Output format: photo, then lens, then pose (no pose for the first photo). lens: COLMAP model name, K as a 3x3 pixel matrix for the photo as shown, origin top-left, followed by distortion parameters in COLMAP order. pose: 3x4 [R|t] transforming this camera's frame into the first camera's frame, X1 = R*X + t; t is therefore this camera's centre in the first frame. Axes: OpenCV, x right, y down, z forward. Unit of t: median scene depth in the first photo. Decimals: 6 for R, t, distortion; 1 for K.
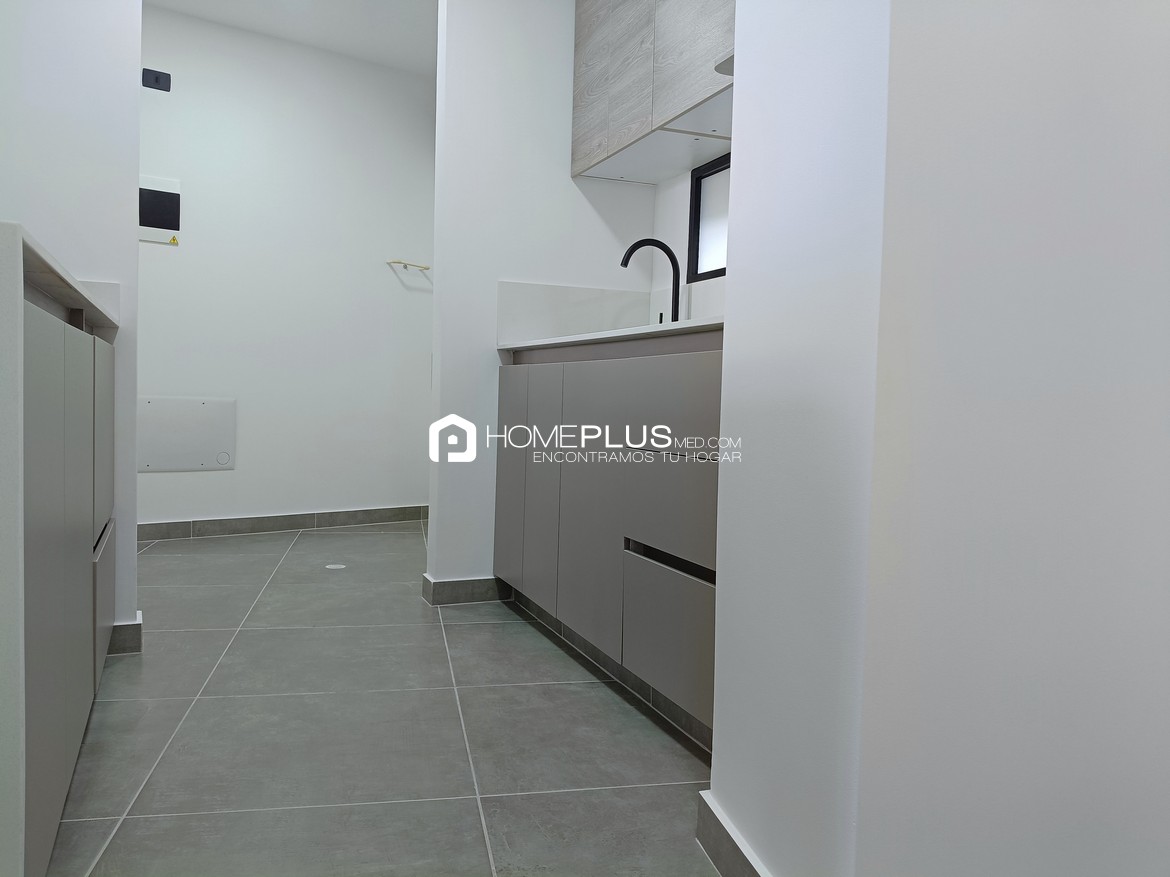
lens RADIAL K [[894.9, 0, 585.0], [0, 894.9, 438.5], [0, 0, 1]] dist [0.005348, -0.000498]
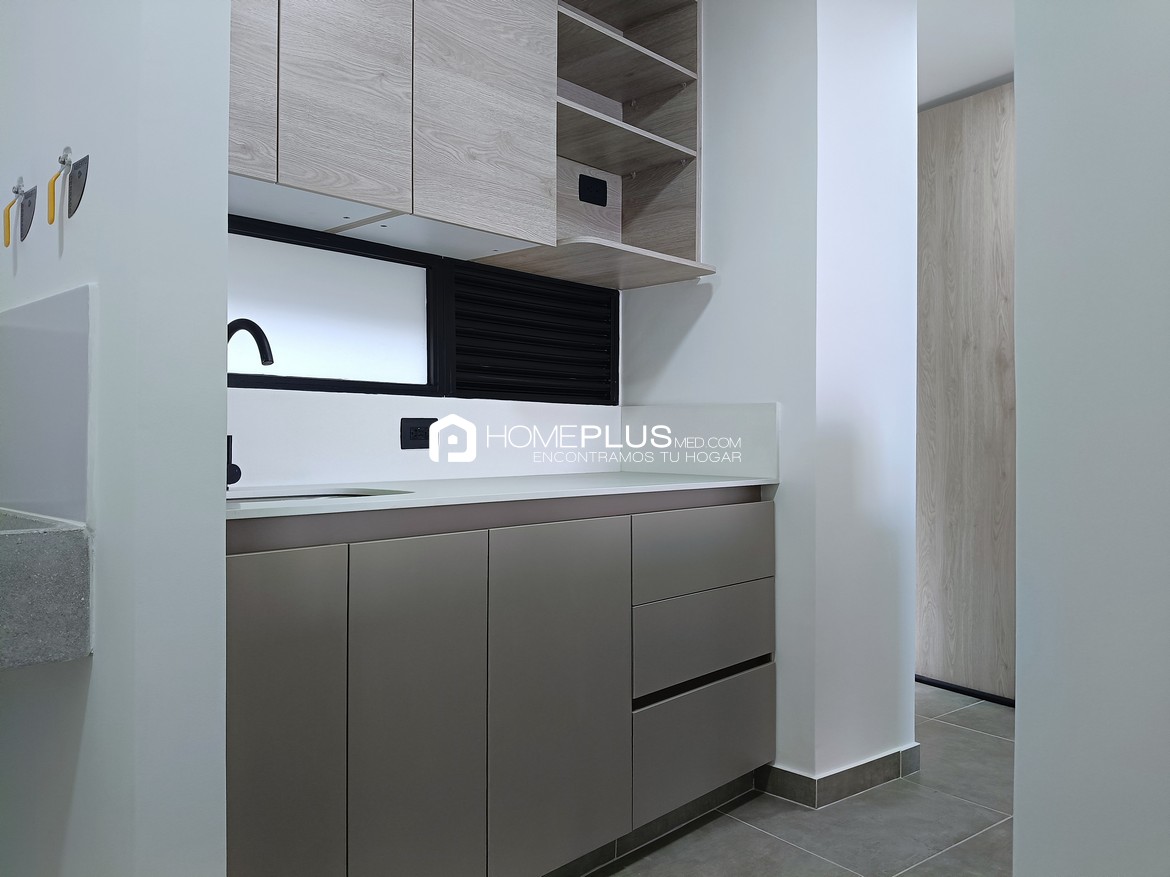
lens RADIAL K [[894.9, 0, 585.0], [0, 894.9, 438.5], [0, 0, 1]] dist [0.005348, -0.000498]
pose [[-0.429203, -0.022316, 0.902932, -0.877840], [0.036187, 0.998467, 0.041879, -0.233683], [-0.902483, 0.050649, -0.427738, 1.564719]]
